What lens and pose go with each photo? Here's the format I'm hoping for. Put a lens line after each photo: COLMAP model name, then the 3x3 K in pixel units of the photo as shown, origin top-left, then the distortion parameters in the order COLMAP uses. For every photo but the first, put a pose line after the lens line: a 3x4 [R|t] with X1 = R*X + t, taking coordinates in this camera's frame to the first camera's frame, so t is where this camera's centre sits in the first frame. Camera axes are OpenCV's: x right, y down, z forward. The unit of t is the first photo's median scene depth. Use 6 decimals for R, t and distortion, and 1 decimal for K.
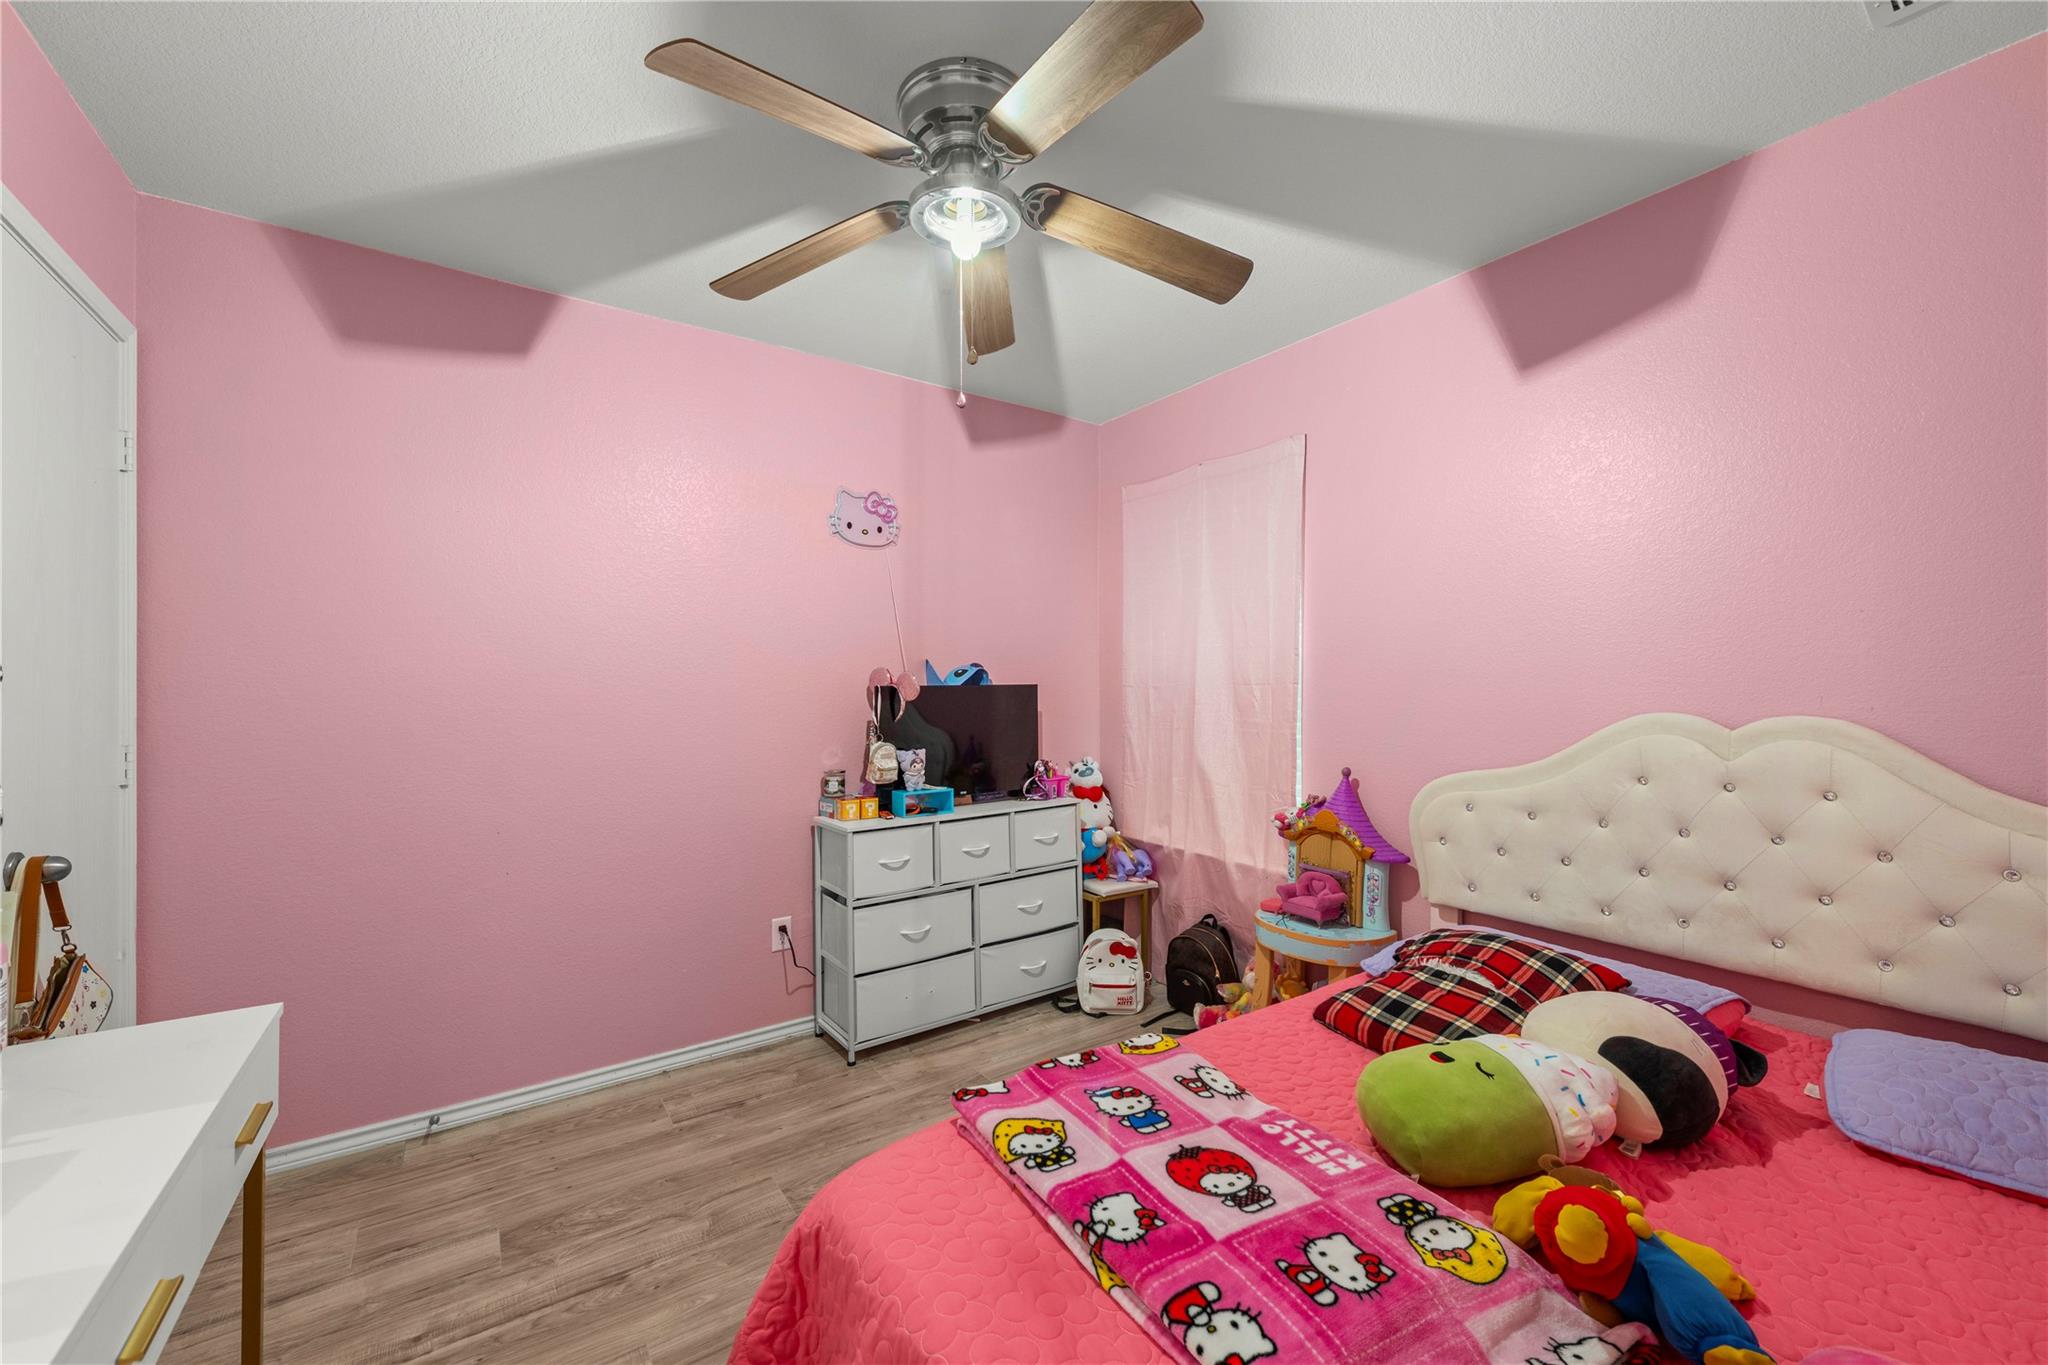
lens RADIAL K [[814.1, 0, 1035.3], [0, 814.1, 683.5], [0, 0, 1]] dist [0.002631, -0.001253]
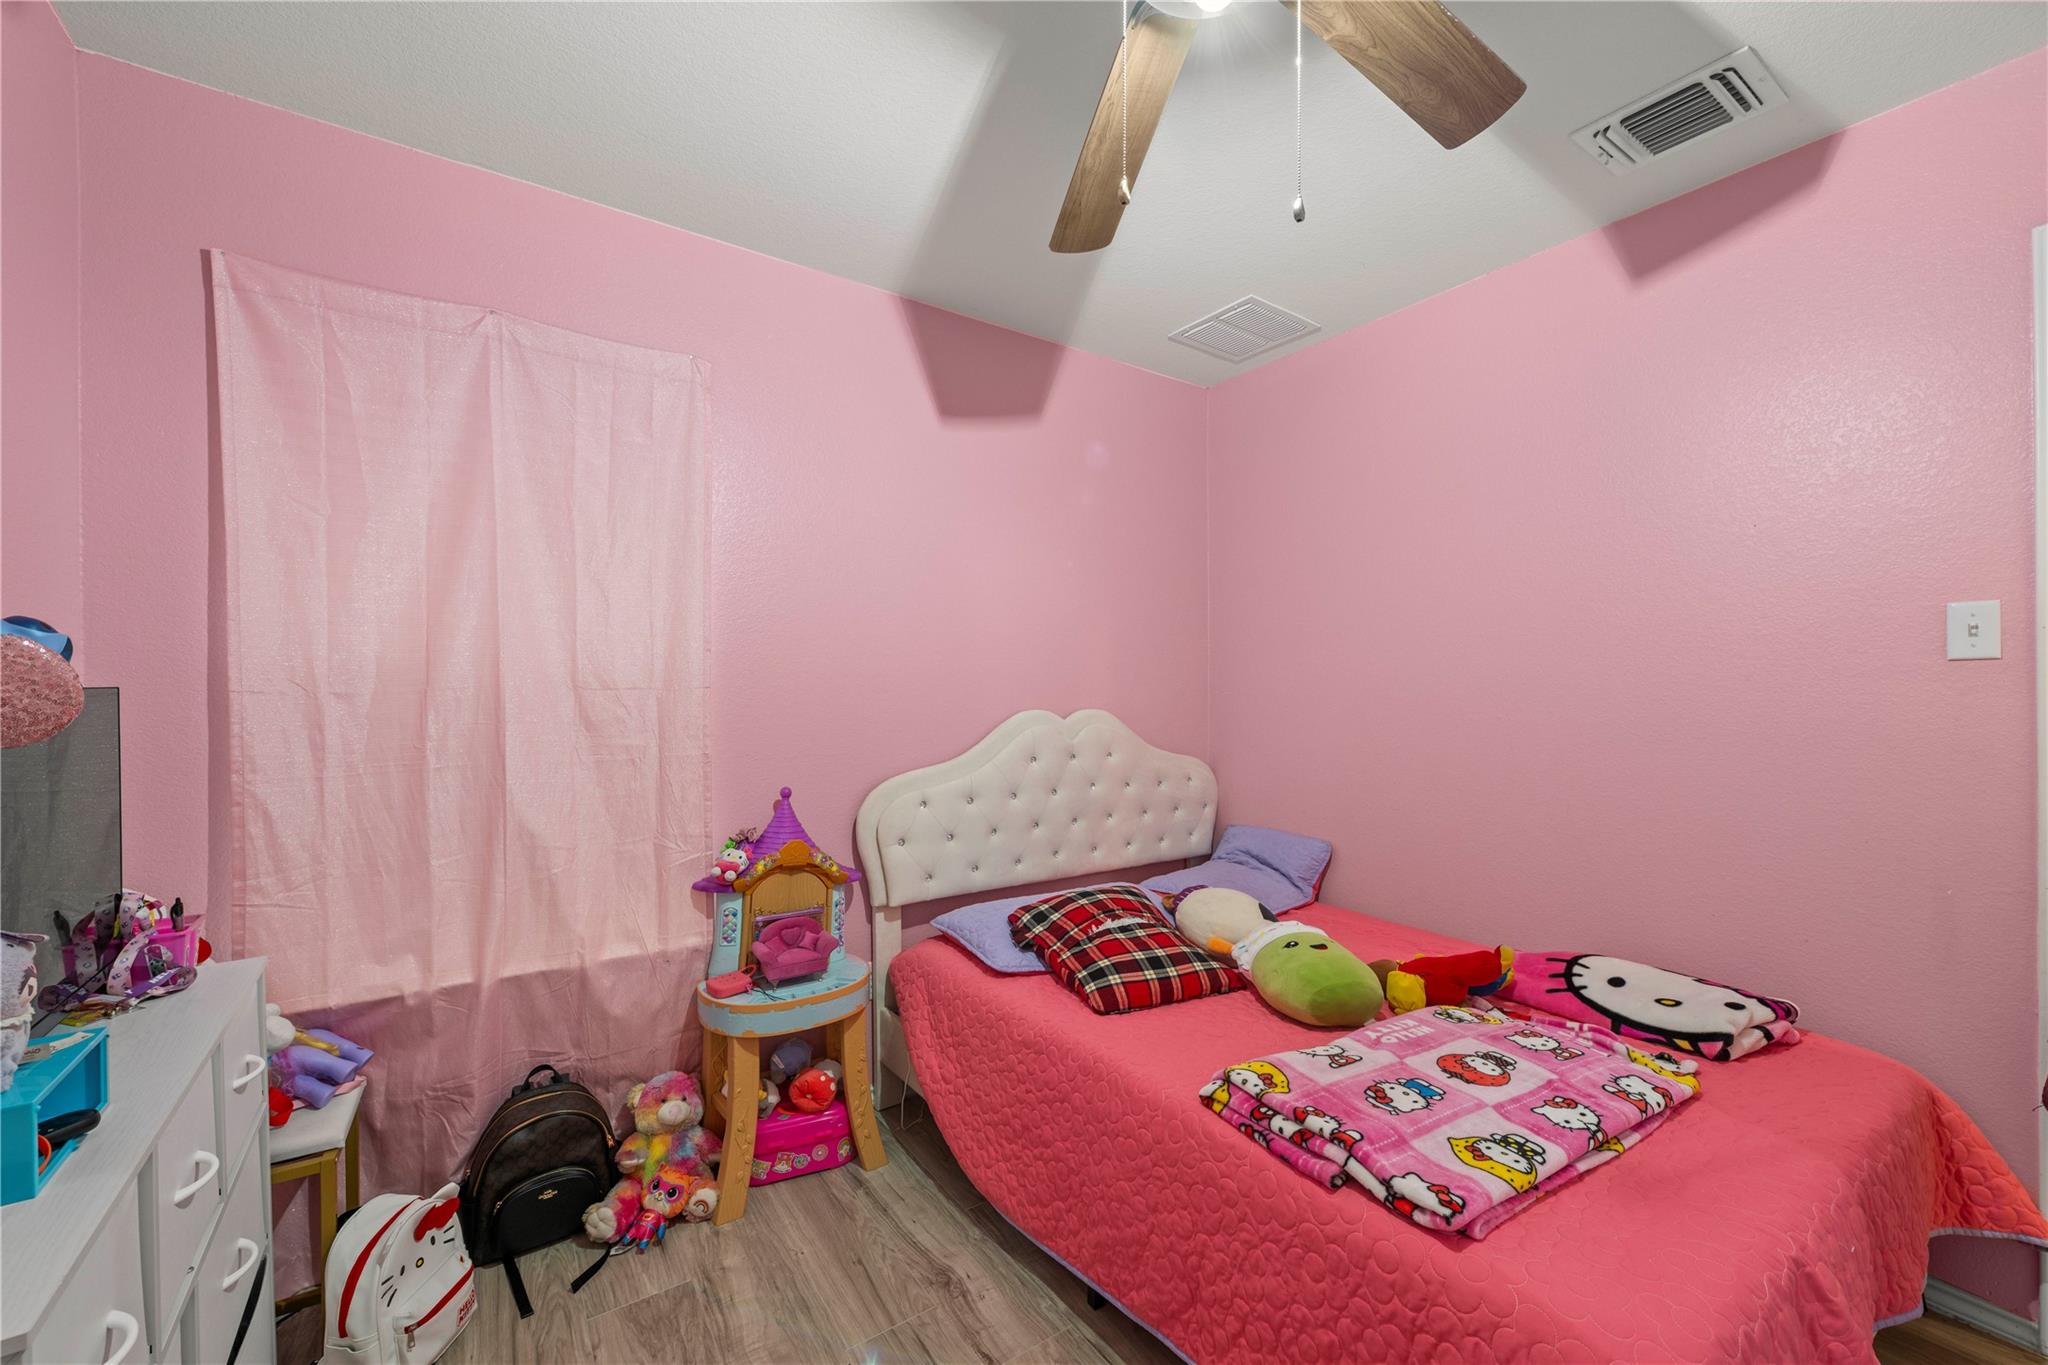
lens RADIAL K [[814.1, 0, 1029.4], [0, 814.1, 691.2], [0, 0, 1]] dist [0.002631, -0.001253]
pose [[-0.000779, -0.001050, 0.999999, -0.655351], [-0.000496, 0.999999, 0.001050, 0.002324], [-1.000000, -0.000496, -0.000779, 1.048990]]
